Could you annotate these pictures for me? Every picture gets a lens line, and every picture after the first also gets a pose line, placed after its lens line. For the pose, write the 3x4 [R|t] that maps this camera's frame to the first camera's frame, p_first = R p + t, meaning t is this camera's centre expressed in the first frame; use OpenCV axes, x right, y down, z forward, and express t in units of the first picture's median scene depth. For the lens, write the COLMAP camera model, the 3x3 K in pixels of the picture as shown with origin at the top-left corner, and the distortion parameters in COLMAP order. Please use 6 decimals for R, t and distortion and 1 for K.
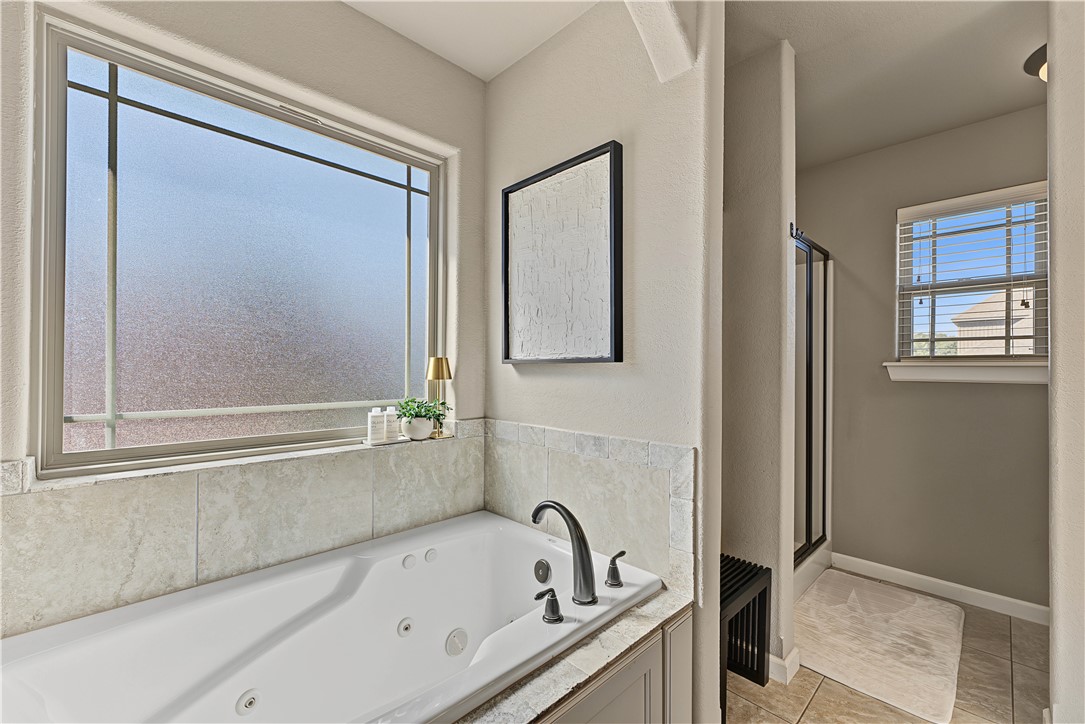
lens RADIAL K [[447.9, 0, 542.1], [0, 447.9, 366.7], [0, 0, 1]] dist [-0.001343, -0.000207]
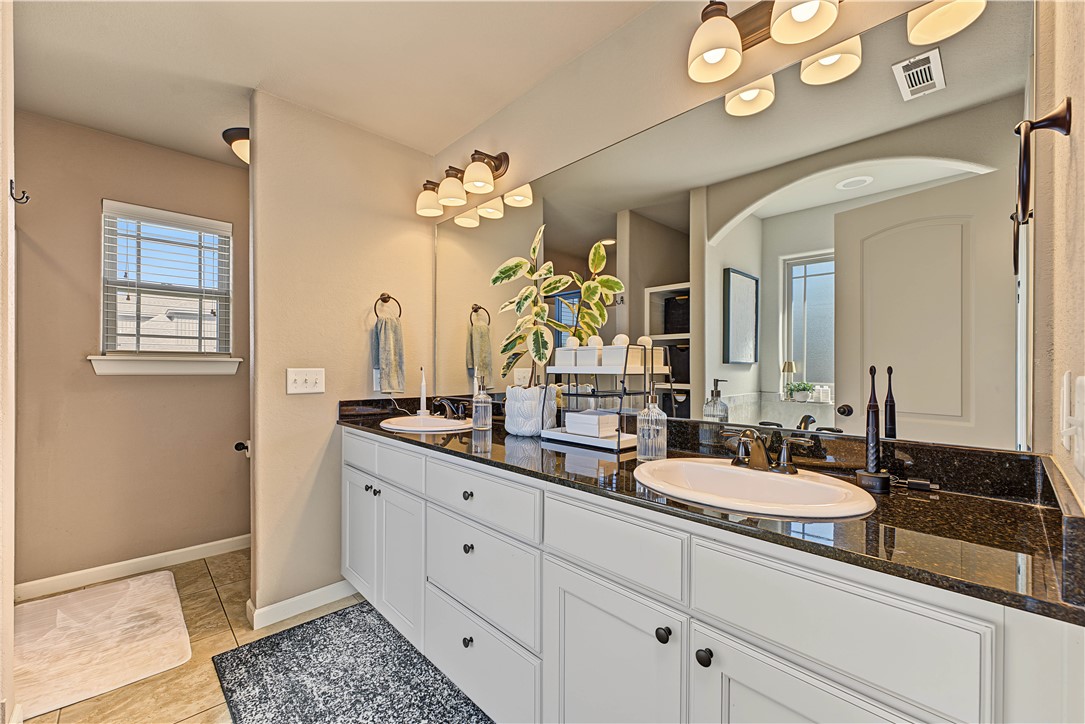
lens RADIAL K [[437.6, 0, 542.8], [0, 437.6, 368.2], [0, 0, 1]] dist [0.000707, -0.000204]
pose [[0.008015, -0.008090, 0.999935, -0.227513], [-0.006124, 0.999948, 0.008139, 0.004723], [-0.999949, -0.006189, 0.007965, 0.042975]]
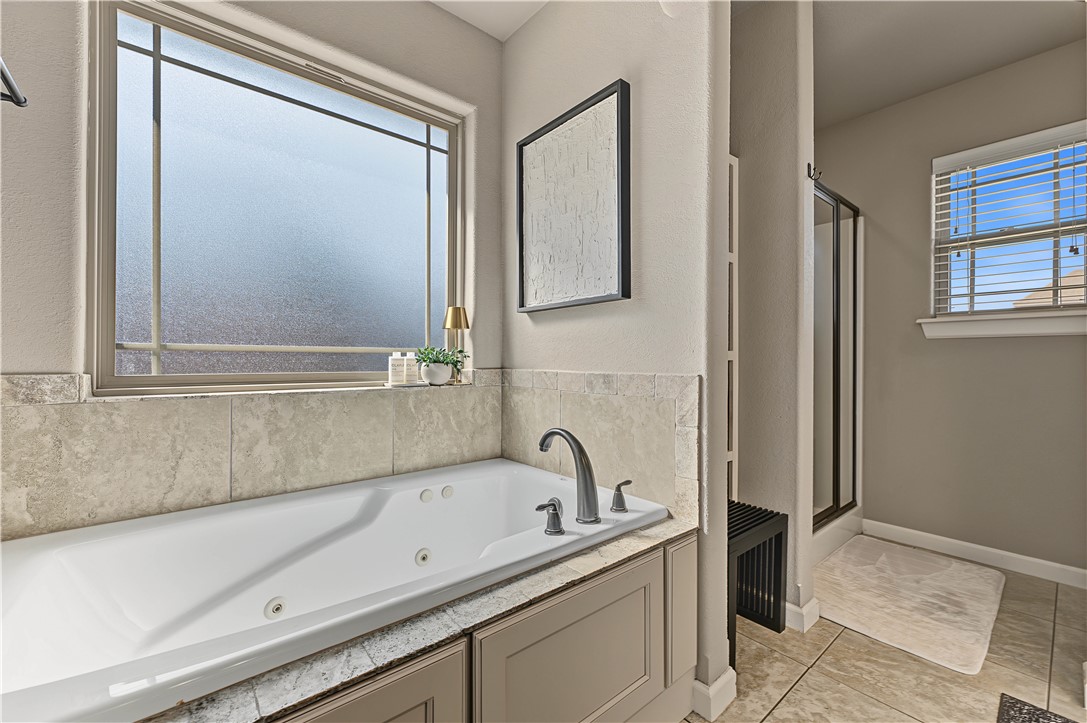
lens RADIAL K [[445.4, 0, 543.5], [0, 445.4, 361.5], [0, 0, 1]] dist [-0.000809, -0.000183]
pose [[0.997202, -0.002716, -0.074710, 0.050643], [0.002861, 0.999994, 0.001830, 0.111516], [0.074704, -0.002039, 0.997204, -0.015997]]
